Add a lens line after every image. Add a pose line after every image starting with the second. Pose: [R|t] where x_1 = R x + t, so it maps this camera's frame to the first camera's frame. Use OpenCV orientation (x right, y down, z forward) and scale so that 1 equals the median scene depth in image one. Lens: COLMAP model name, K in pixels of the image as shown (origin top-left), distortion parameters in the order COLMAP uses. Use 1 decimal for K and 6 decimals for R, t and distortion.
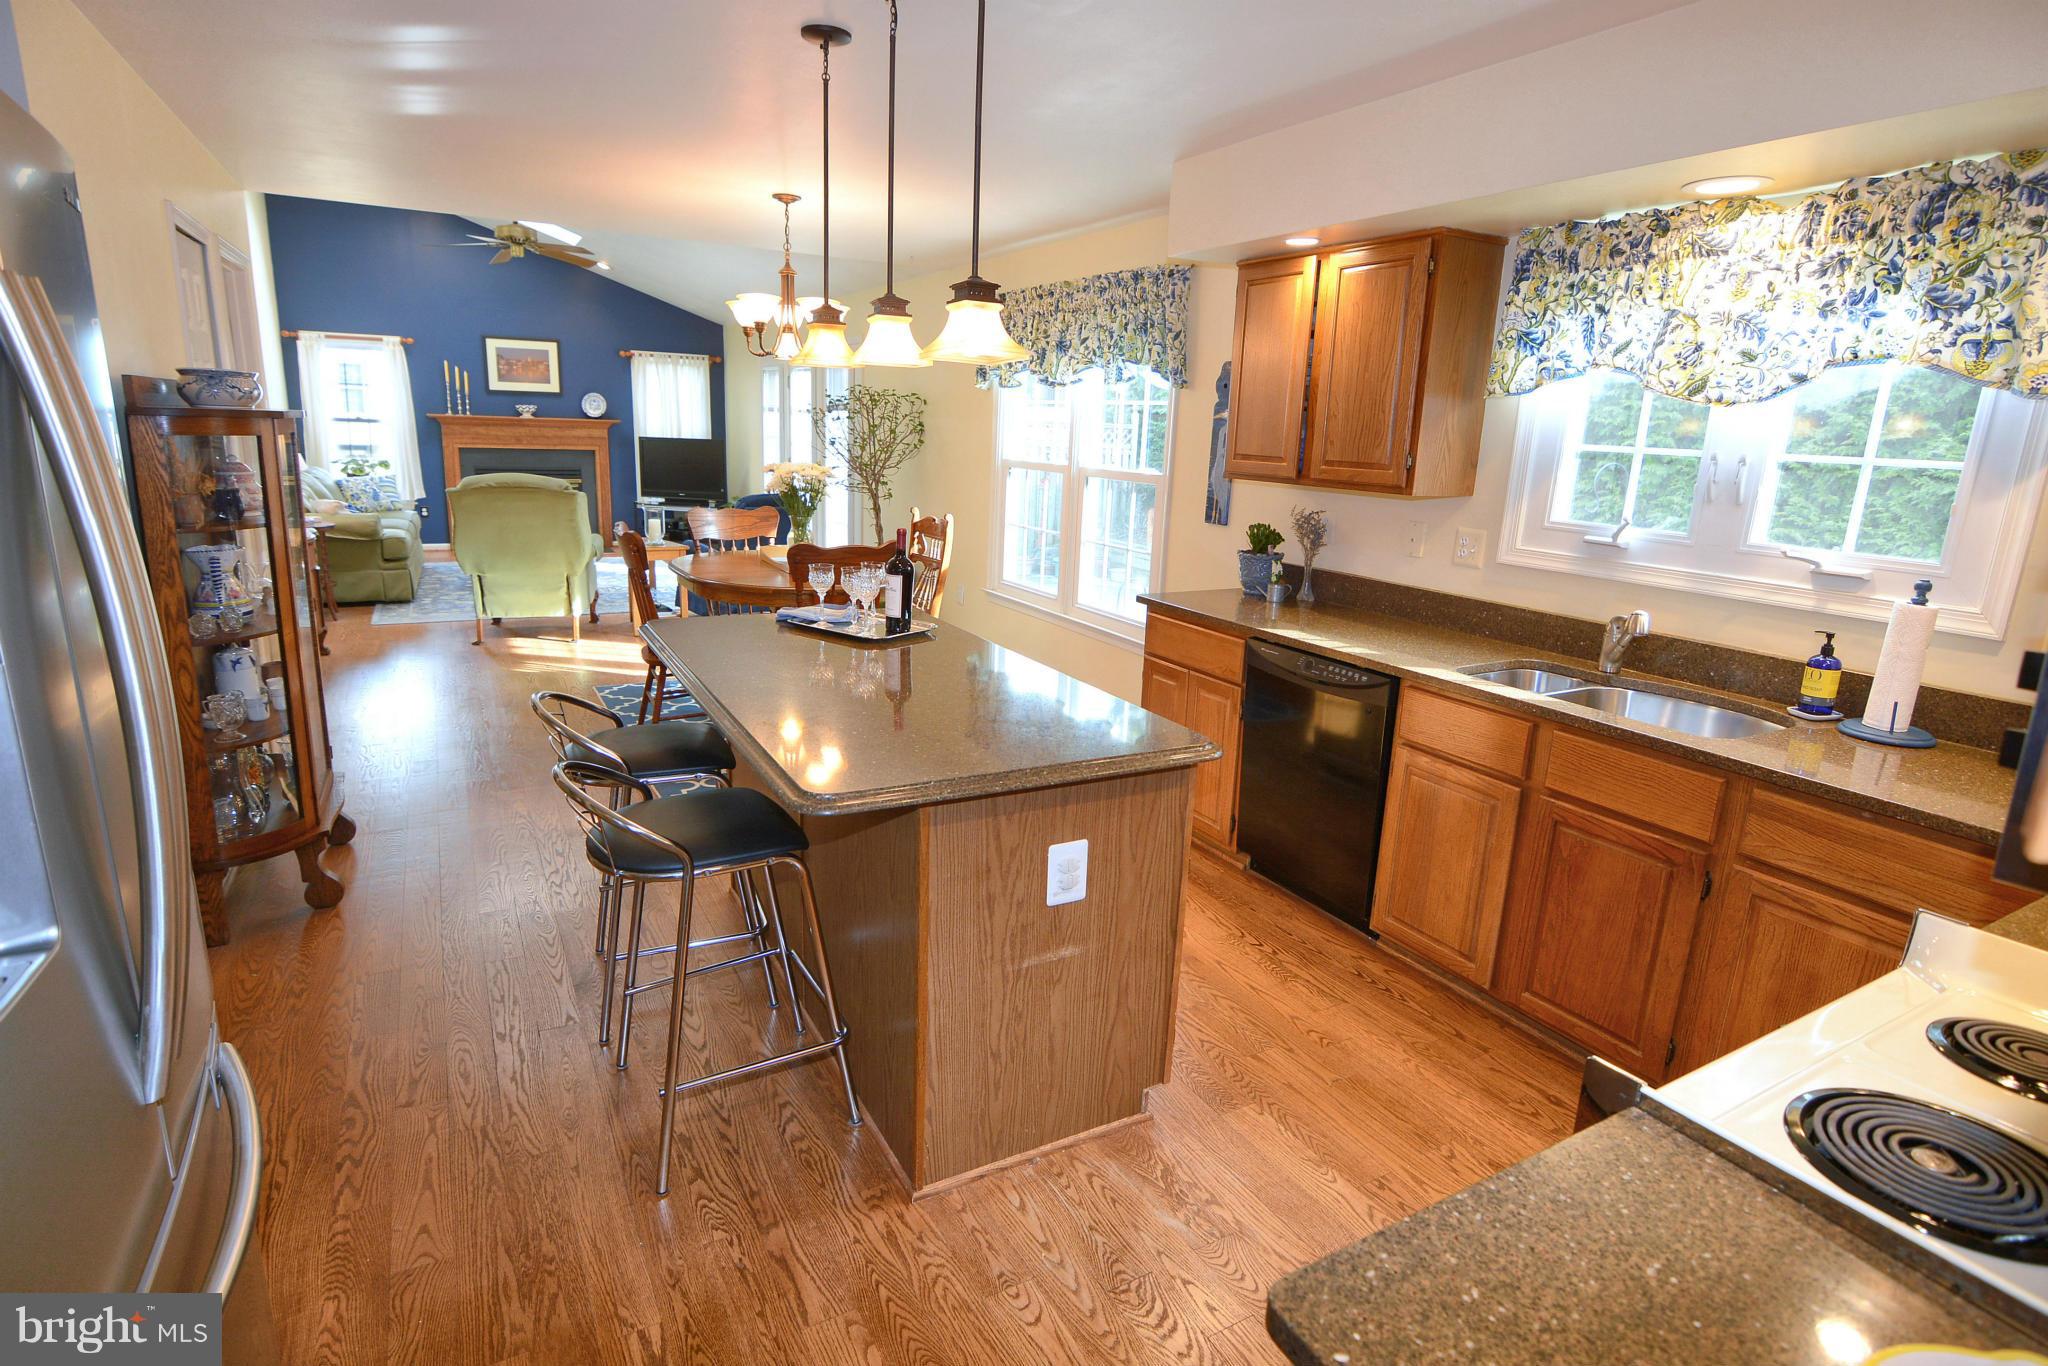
lens RADIAL K [[1006.1, 0, 1016.0], [0, 1006.1, 676.7], [0, 0, 1]] dist [-0.006272, 0.000811]
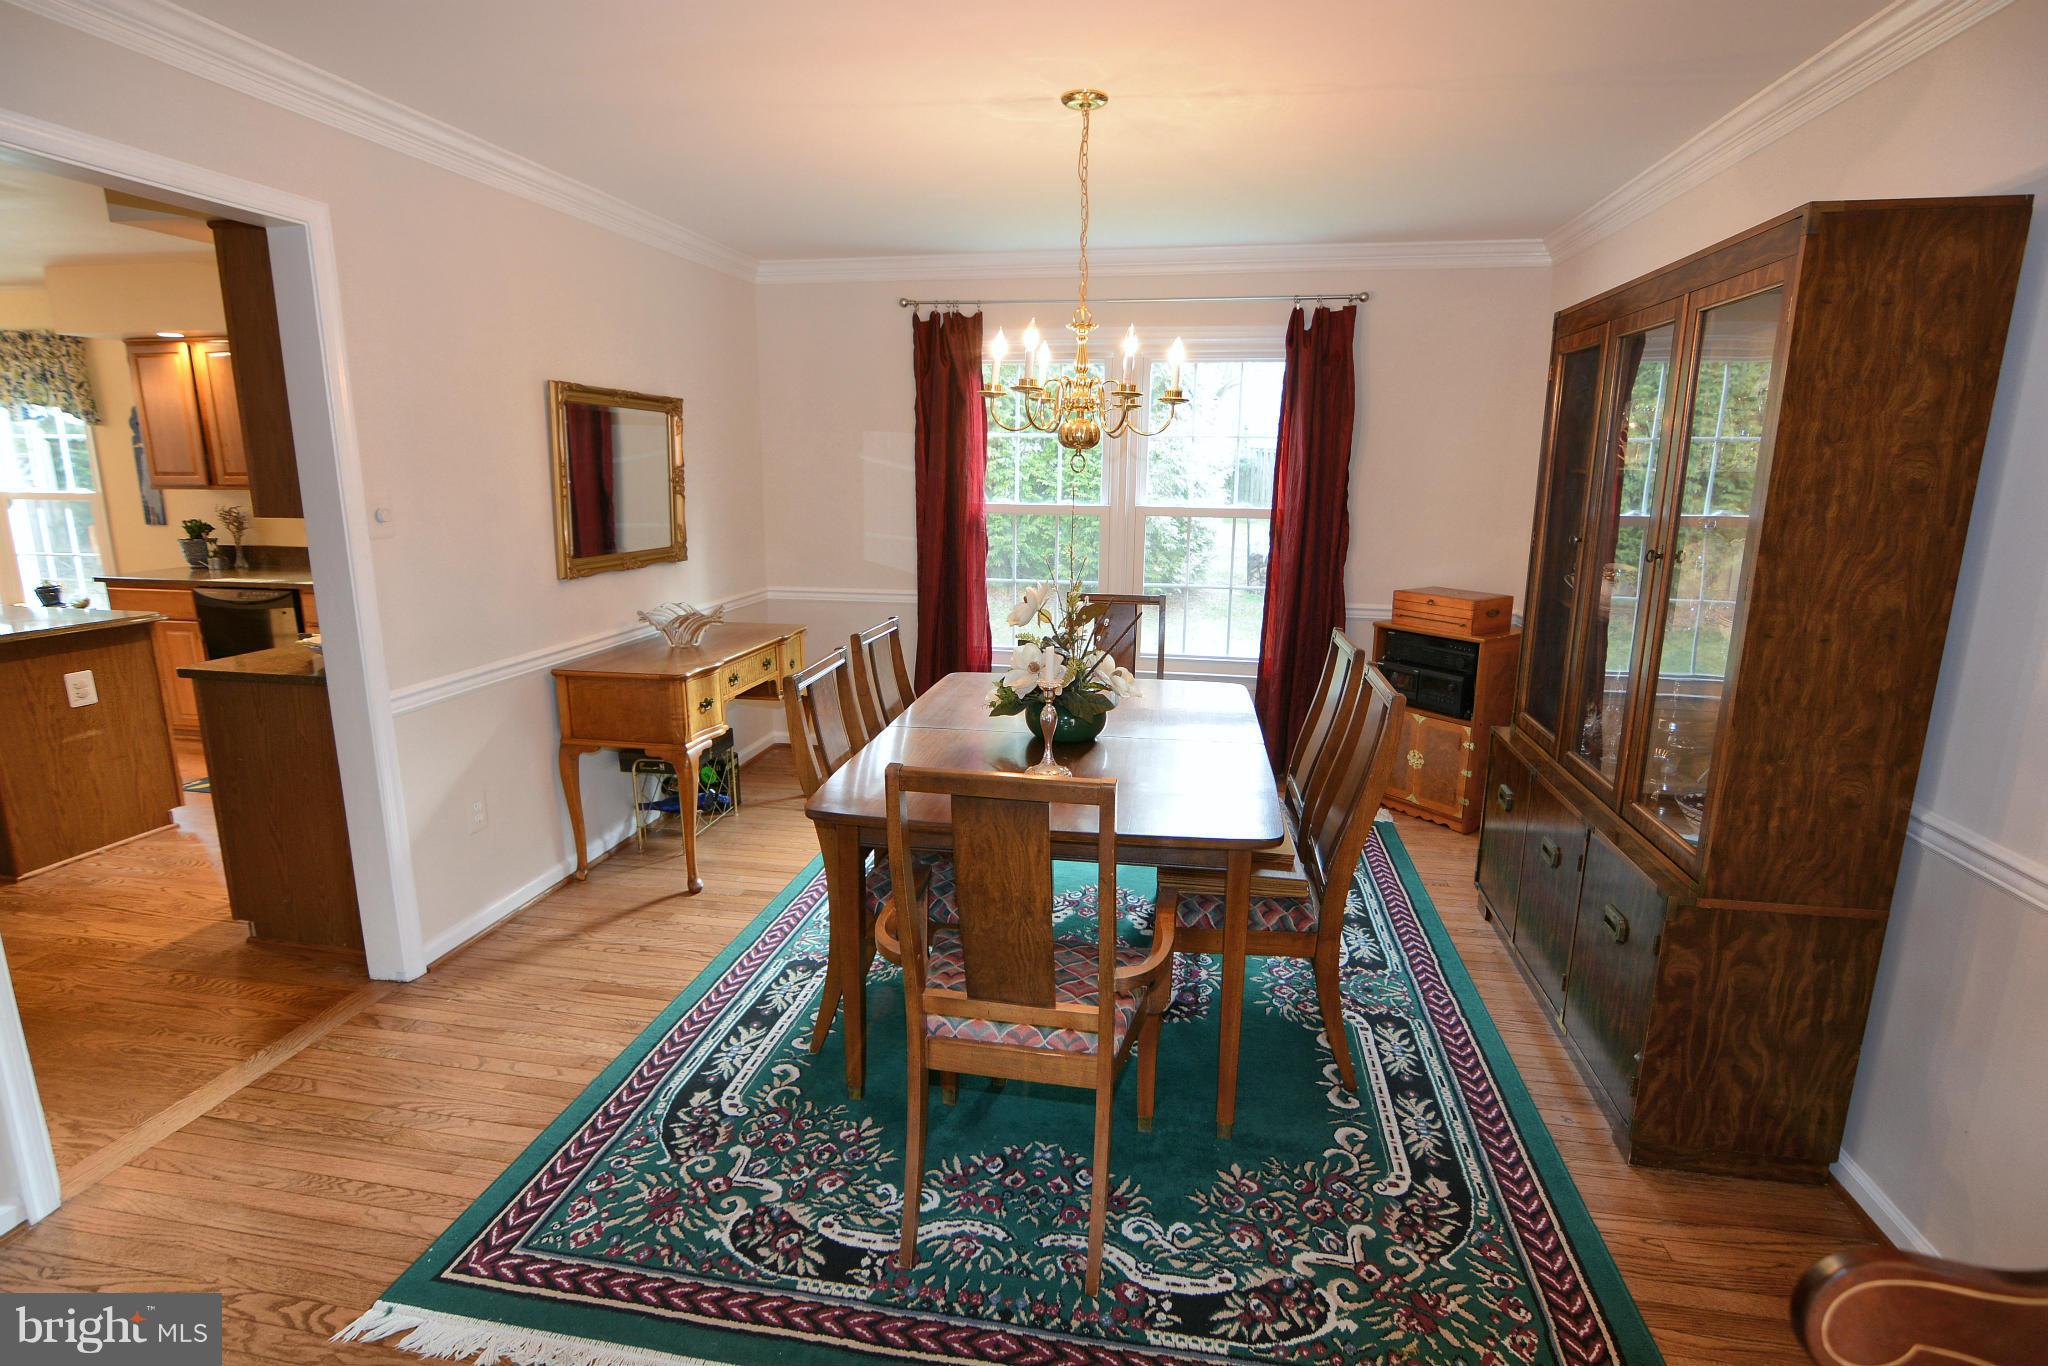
lens RADIAL K [[1006.1, 0, 1025.0], [0, 1006.1, 675.8], [0, 0, 1]] dist [-0.006272, 0.000811]
pose [[0.636282, -0.193375, 0.746827, -0.112416], [0.205834, 0.975535, 0.077227, 0.197802], [-0.743490, 0.104584, 0.660519, -0.800426]]
